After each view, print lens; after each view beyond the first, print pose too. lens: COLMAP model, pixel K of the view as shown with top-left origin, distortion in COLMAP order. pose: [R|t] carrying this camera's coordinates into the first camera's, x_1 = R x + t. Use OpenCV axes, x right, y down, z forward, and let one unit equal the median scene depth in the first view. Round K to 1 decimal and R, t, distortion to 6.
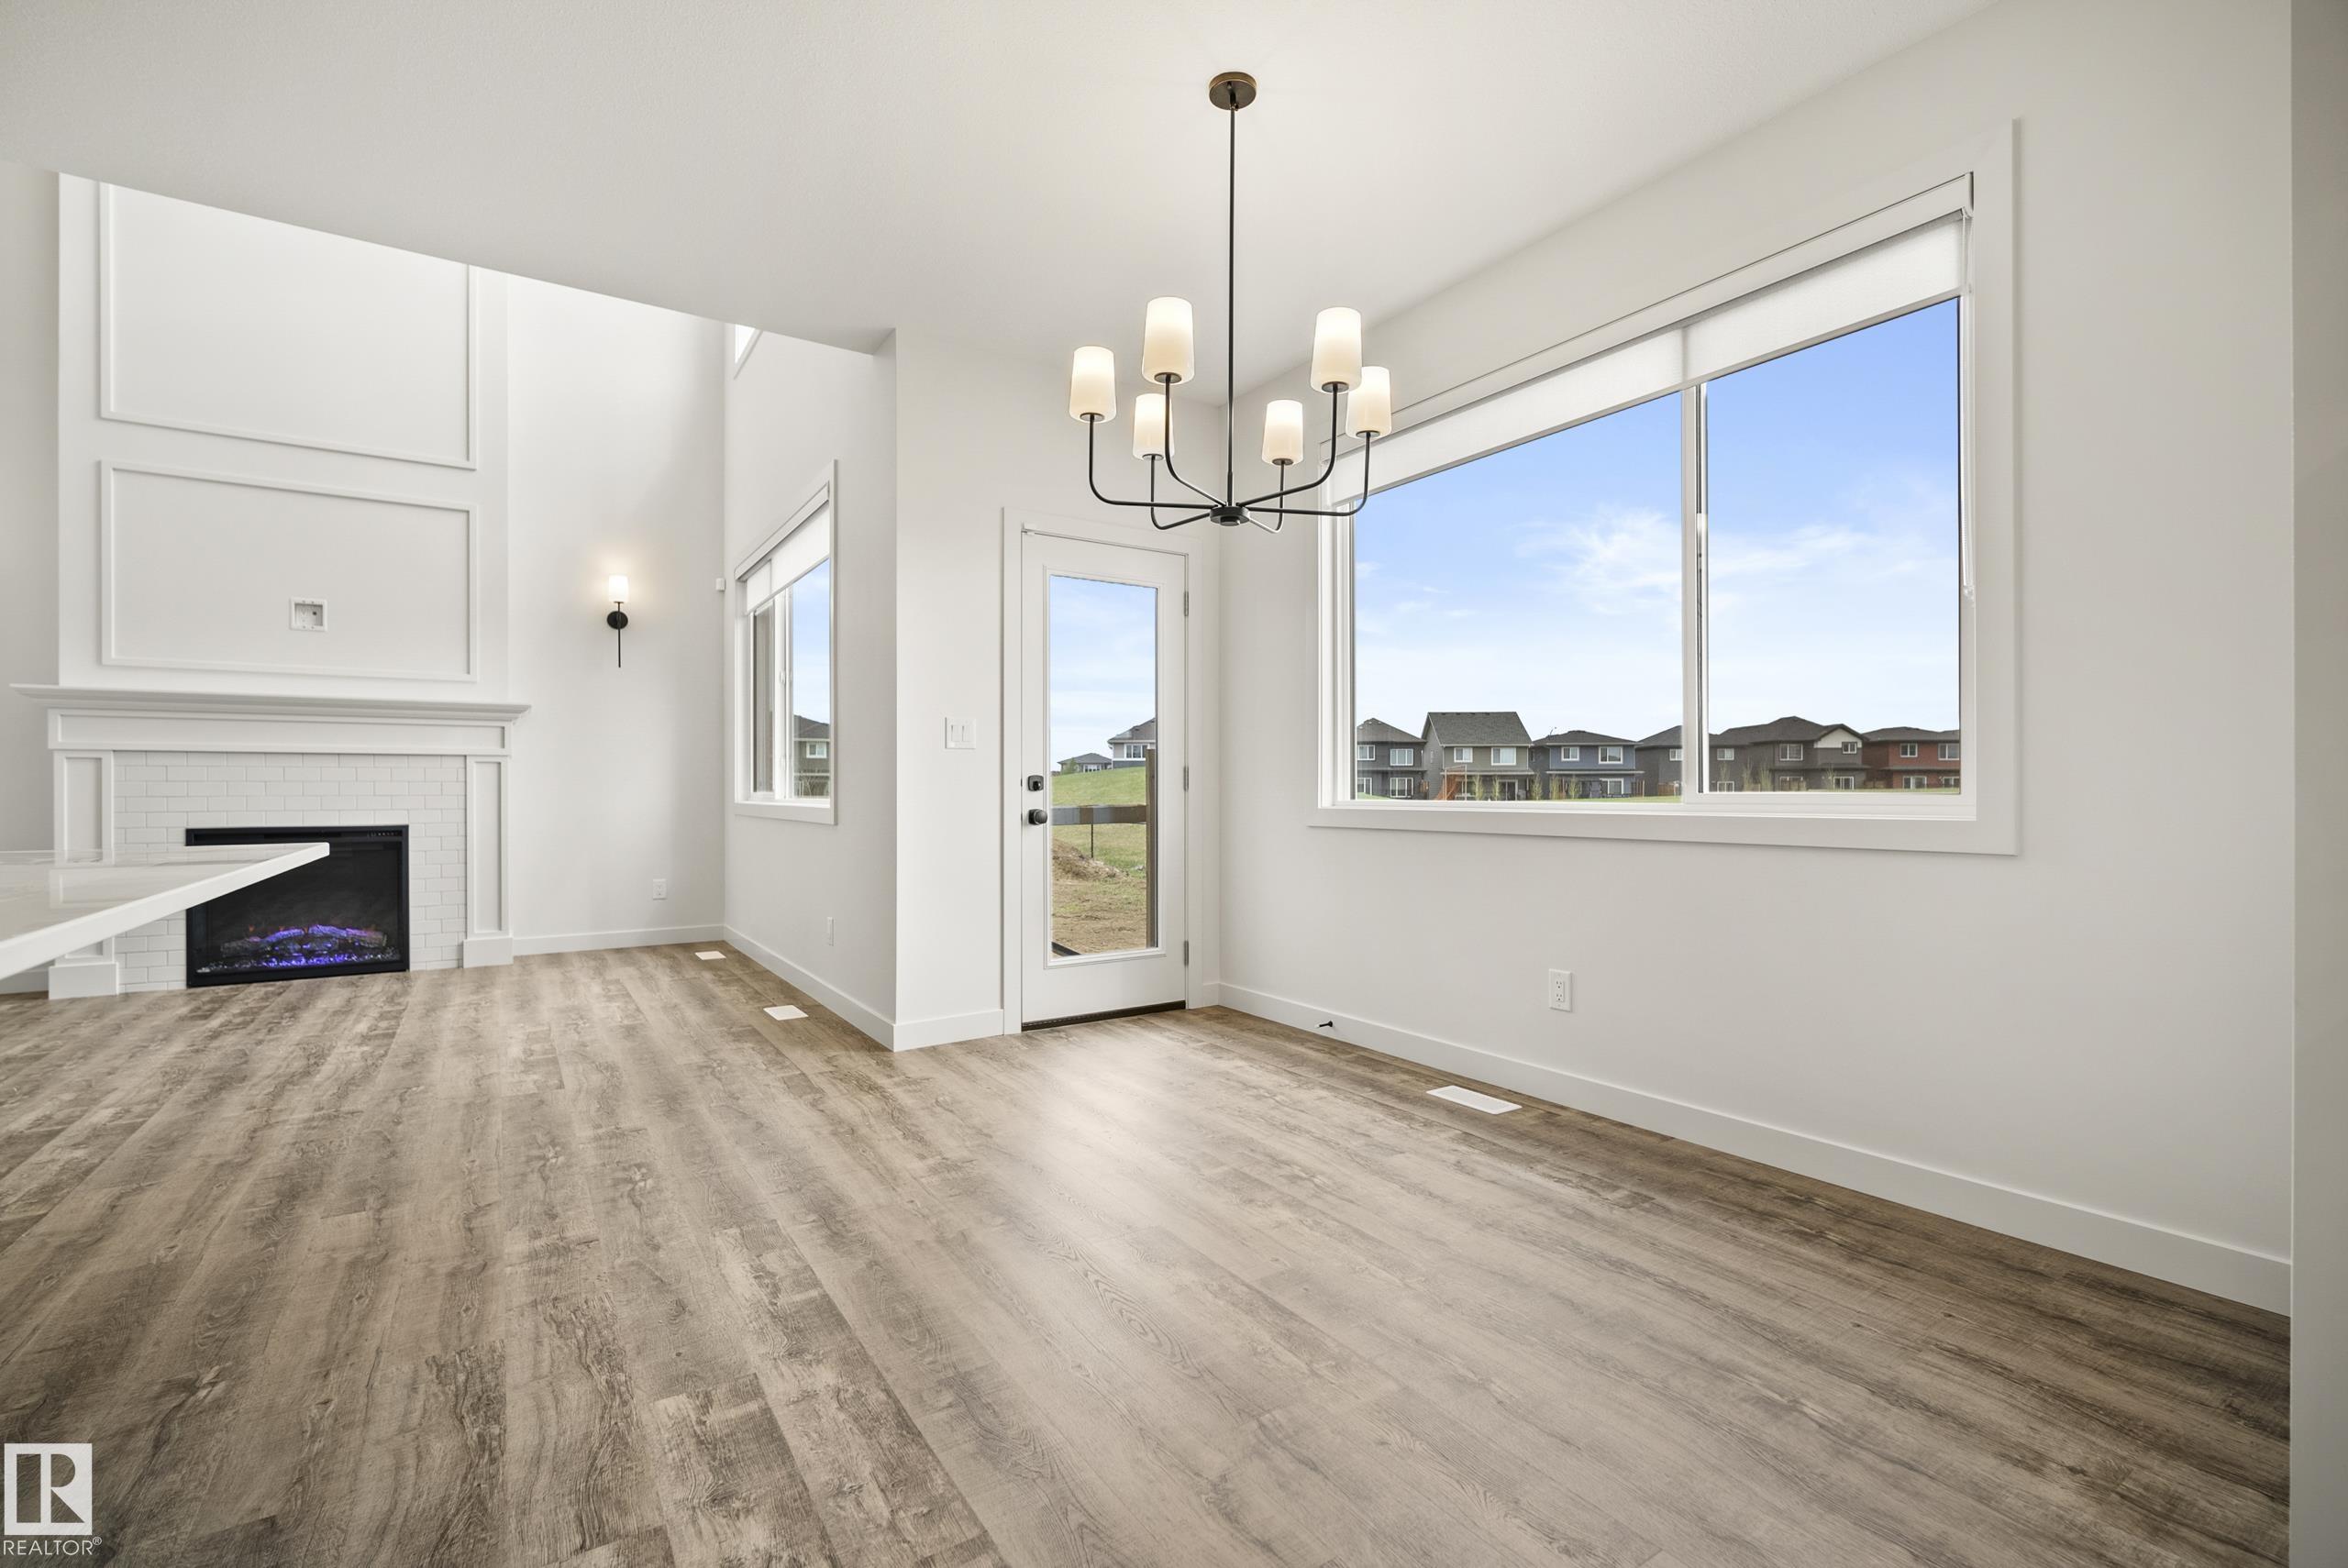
lens RADIAL K [[1037.9, 0, 1170.4], [0, 1037.9, 791.5], [0, 0, 1]] dist [-0.014616, 0.004645]
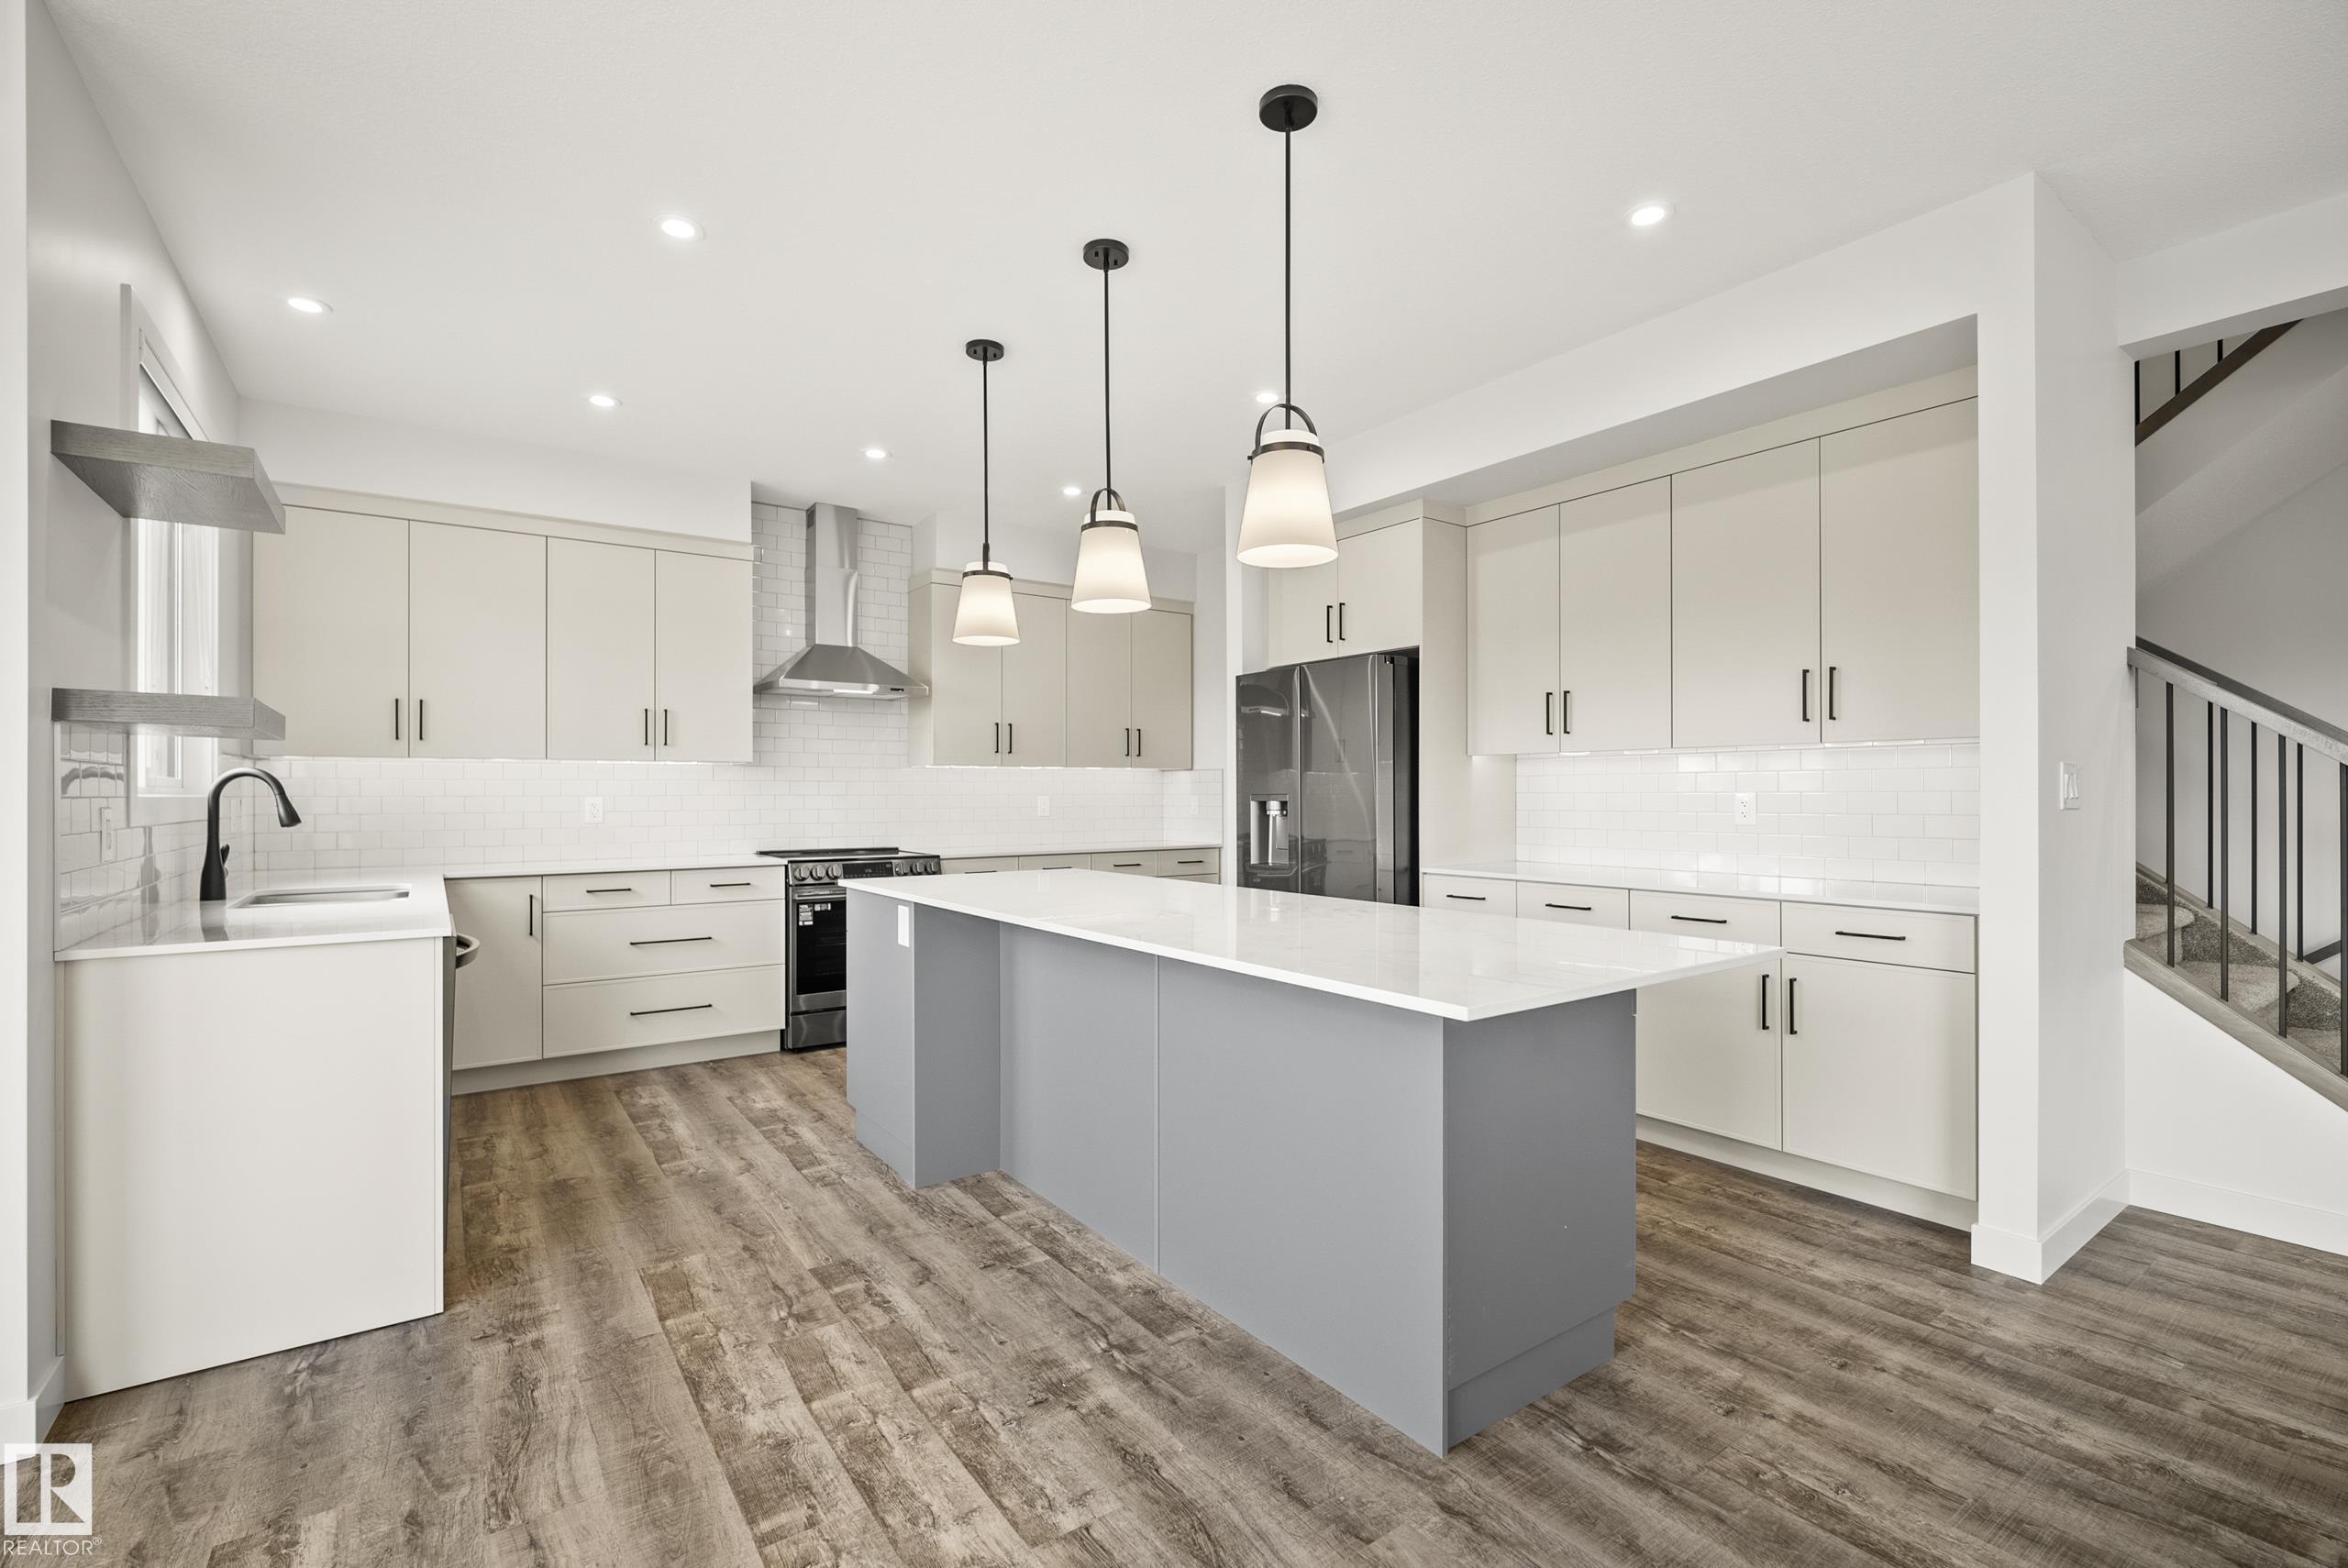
lens RADIAL K [[1037.9, 0, 1170.4], [0, 1037.9, 791.5], [0, 0, 1]] dist [-0.014616, 0.004645]
pose [[-0.999111, 0.004961, -0.041869, -0.198146], [0.005020, 0.999987, -0.001323, -0.052955], [0.041862, -0.001532, -0.999122, 0.718537]]
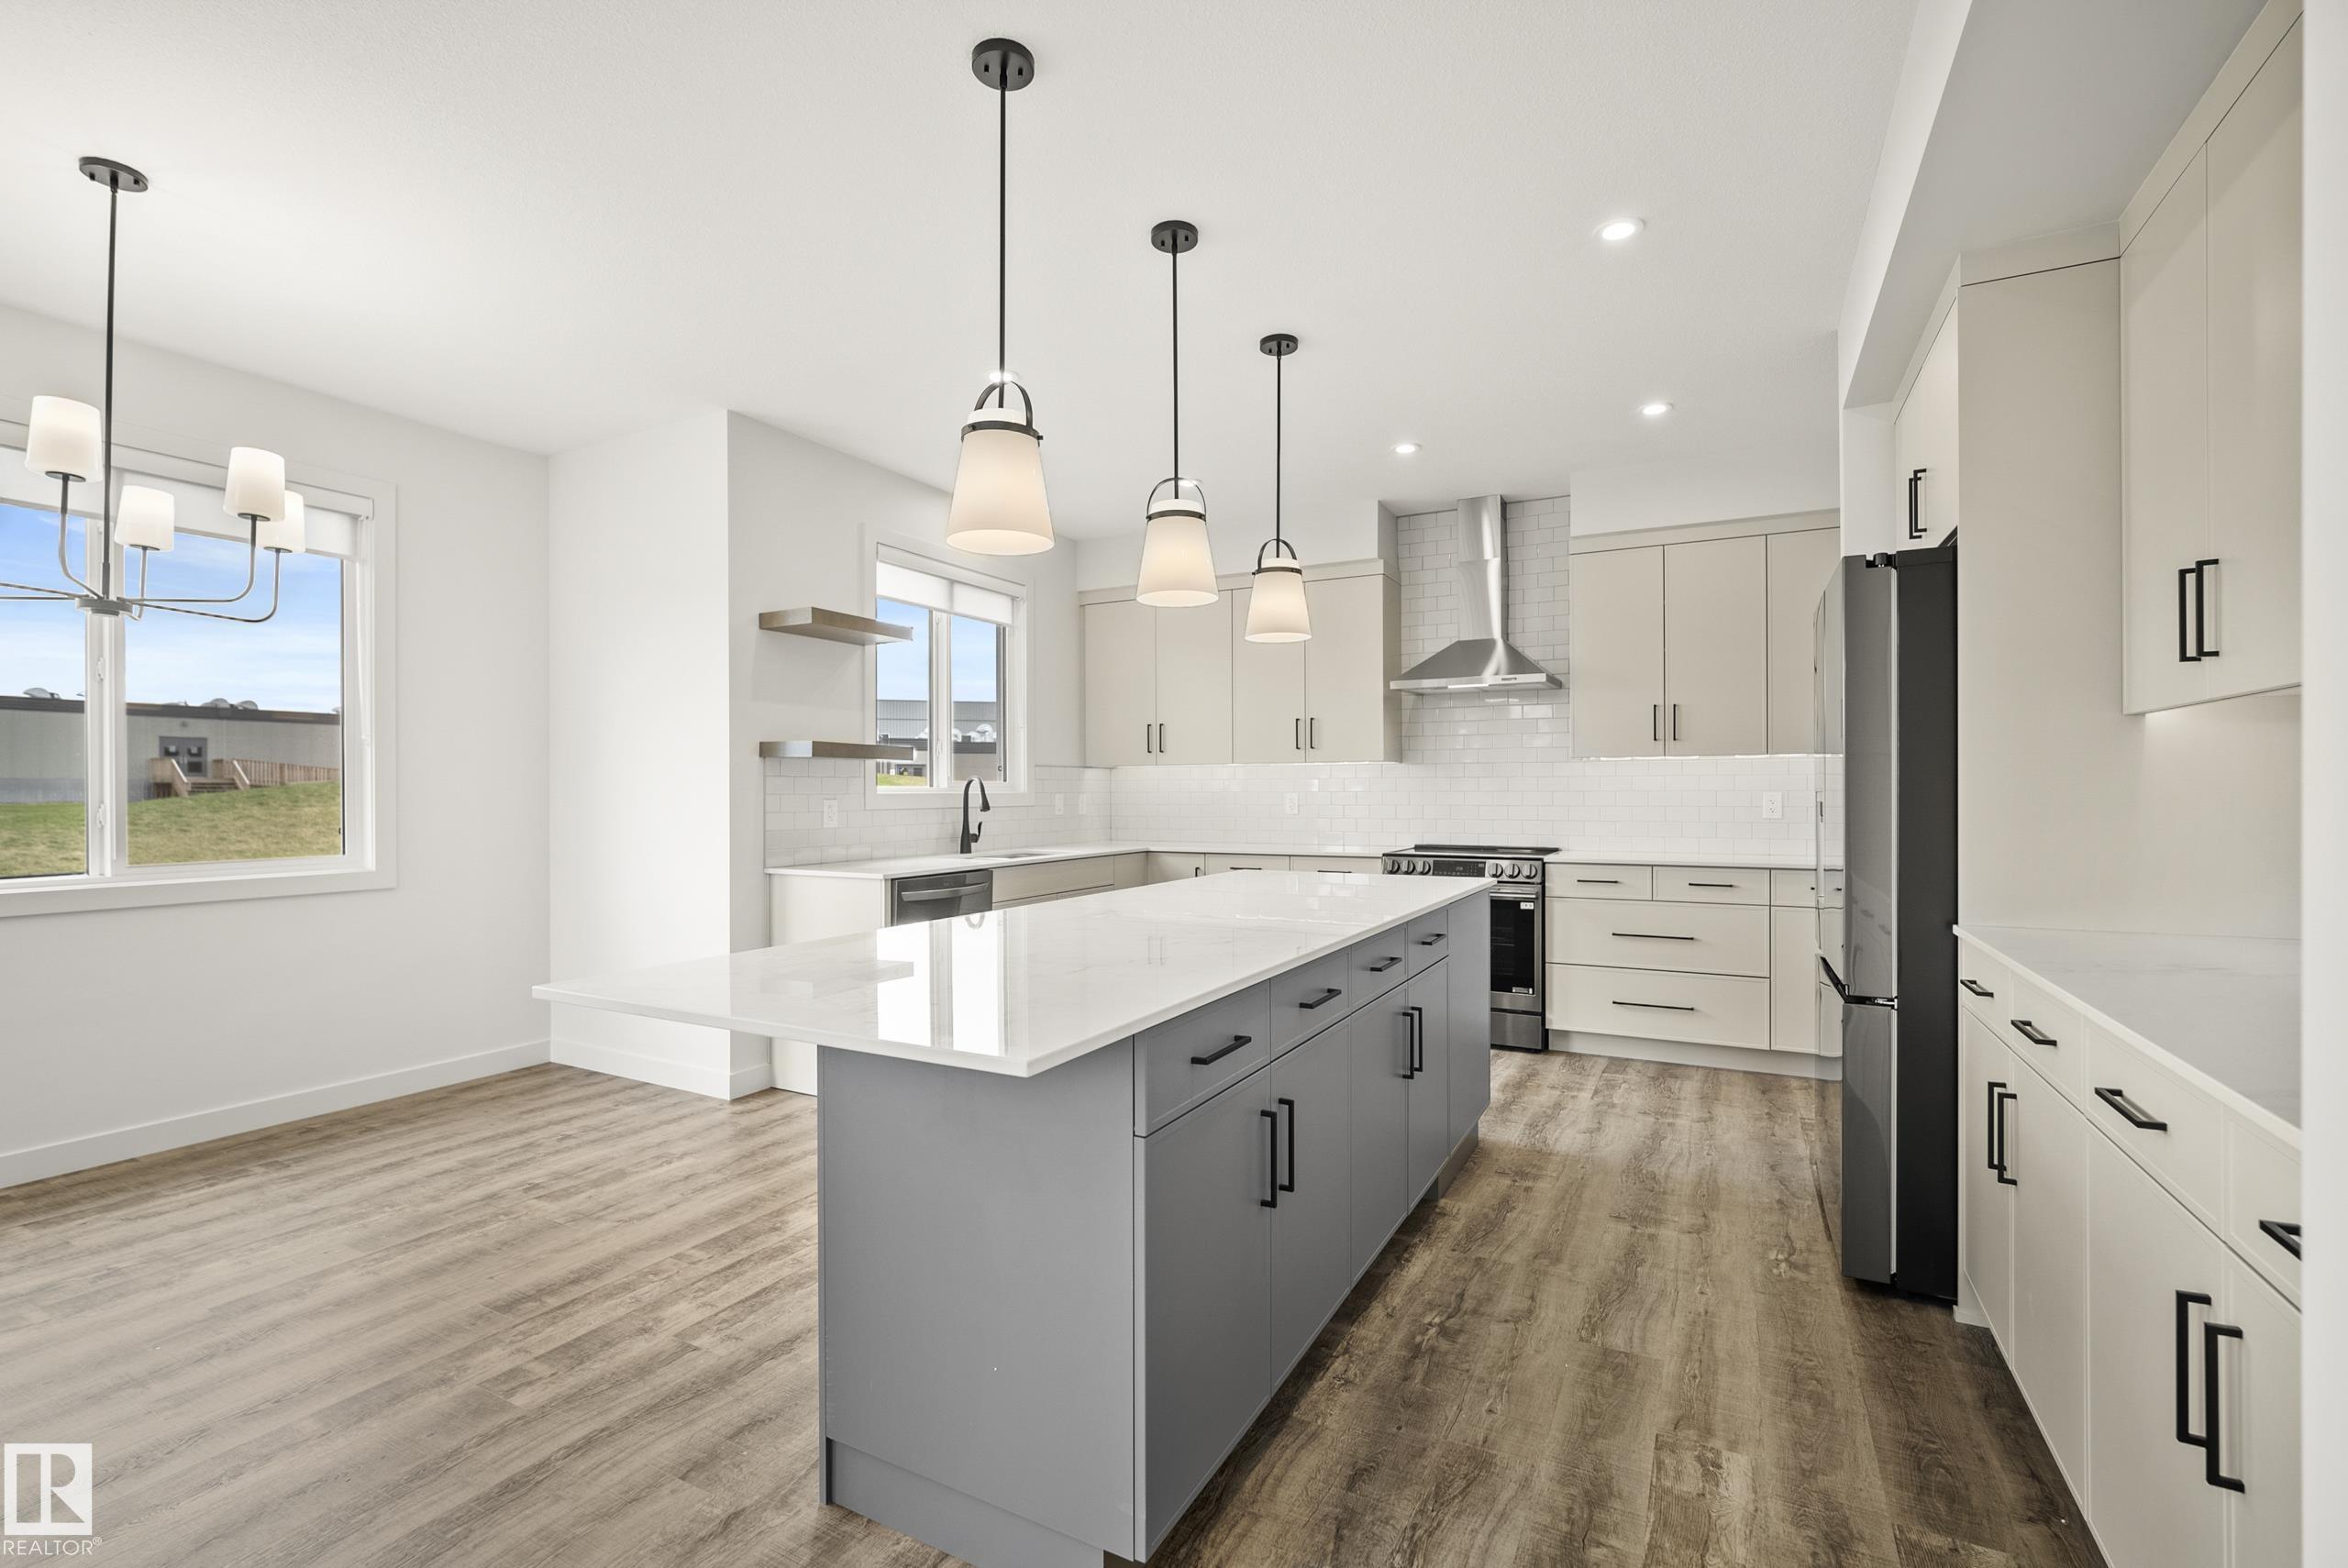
lens RADIAL K [[1037.9, 0, 1170.4], [0, 1037.9, 791.5], [0, 0, 1]] dist [-0.014616, 0.004645]
pose [[-0.479162, 0.004074, 0.877717, -0.765247], [0.005944, 0.999981, -0.001397, -0.052153], [-0.877706, 0.004547, -0.479177, 0.354848]]
